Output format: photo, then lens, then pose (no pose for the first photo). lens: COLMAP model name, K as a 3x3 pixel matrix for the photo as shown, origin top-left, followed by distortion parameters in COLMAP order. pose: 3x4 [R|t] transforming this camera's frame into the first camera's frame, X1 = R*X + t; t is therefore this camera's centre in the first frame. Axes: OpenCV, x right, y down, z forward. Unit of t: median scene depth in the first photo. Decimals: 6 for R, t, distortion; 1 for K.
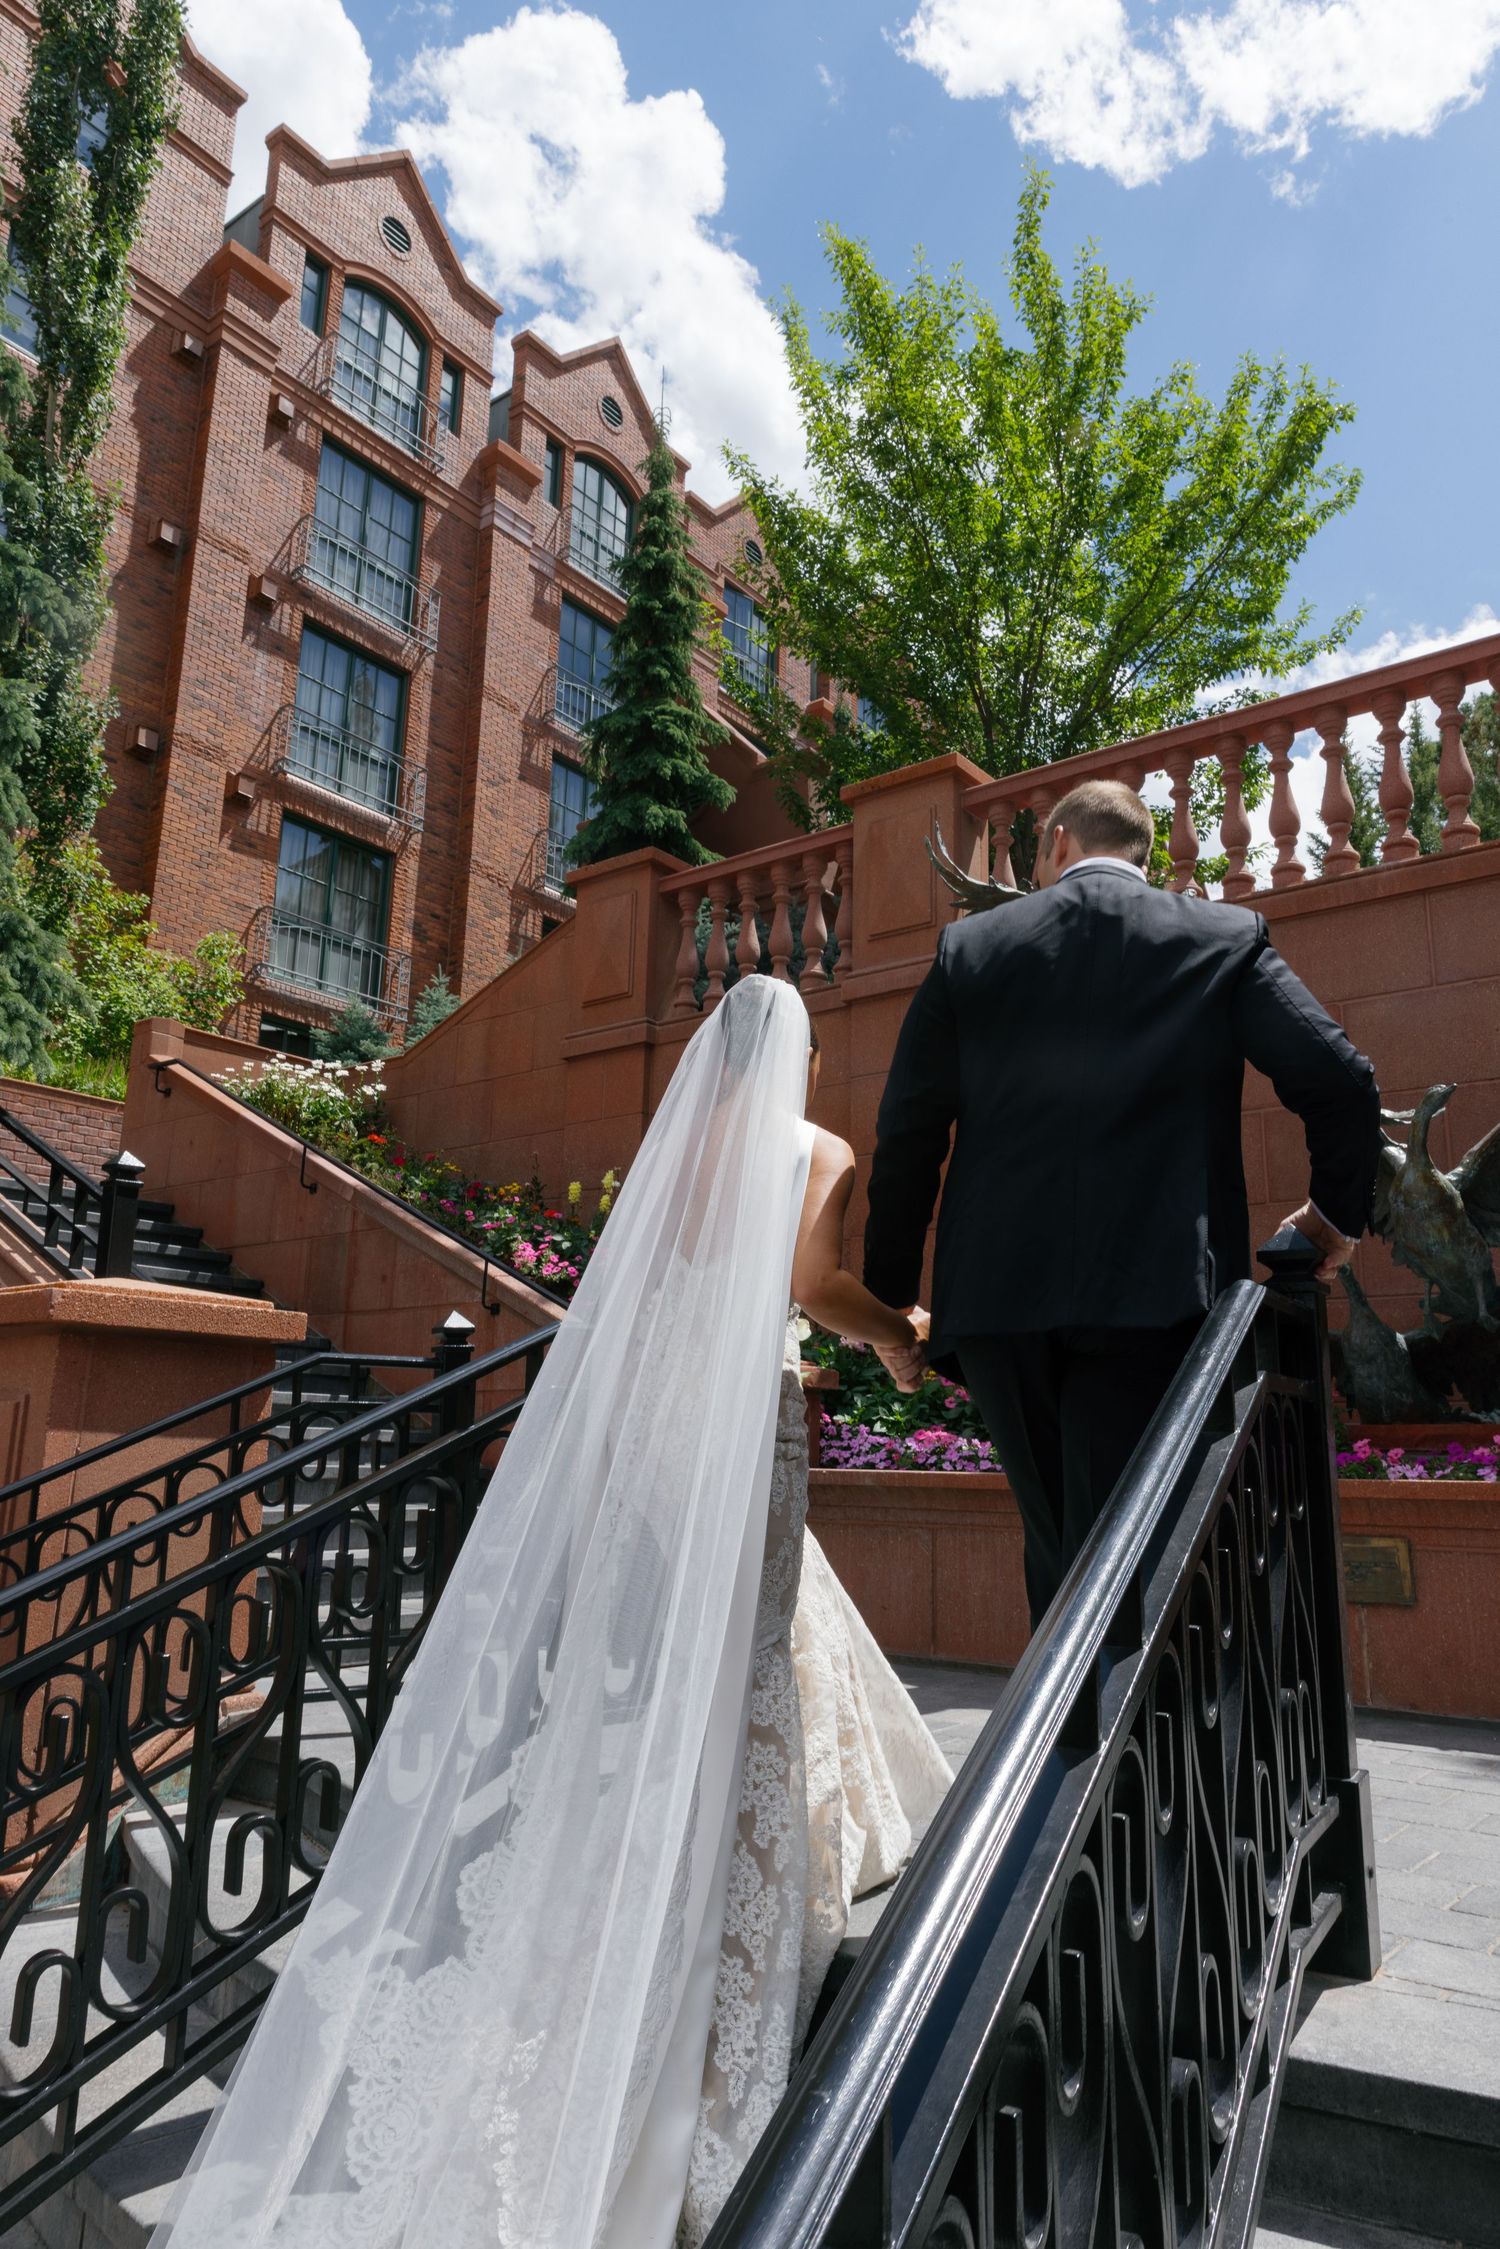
lens RADIAL K [[1500.7, 0, 751.8], [0, 1500.7, 1121.2], [0, 0, 1]] dist [0.000100, 0.000025]
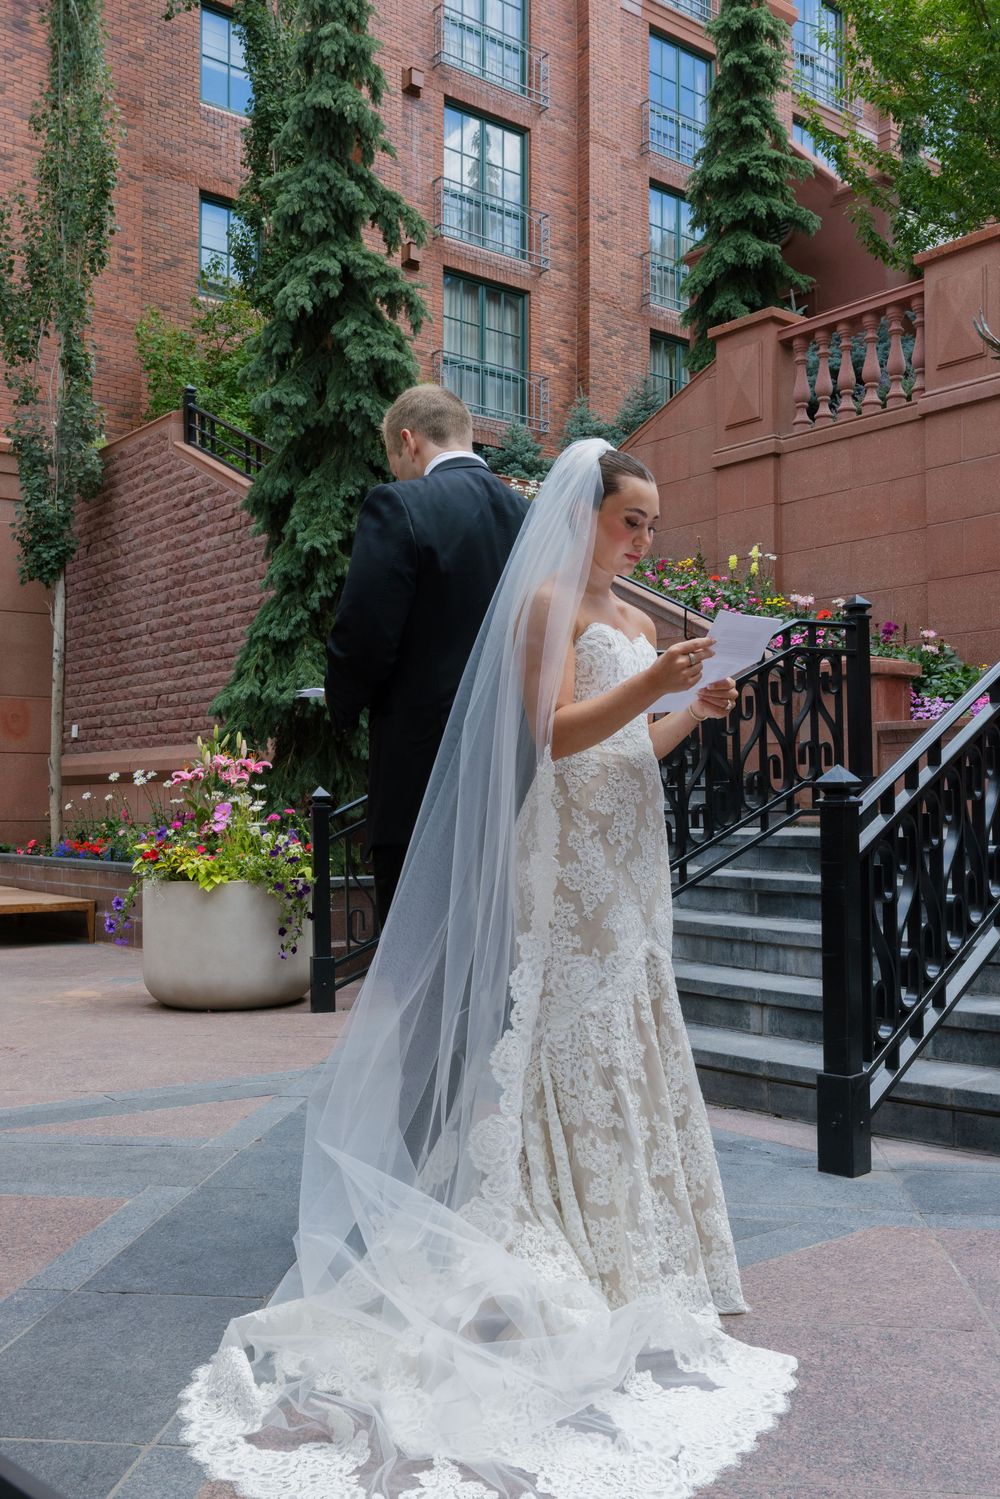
lens RADIAL K [[1449.0, 0, 500.4], [0, 1449.0, 749.2], [0, 0, 1]] dist [0.001139, 0.000000]
pose [[0.974827, -0.029637, -0.220984, -0.016801], [0.067406, 0.983922, 0.165393, -0.012289], [0.212529, -0.176125, 0.961151, -0.242810]]
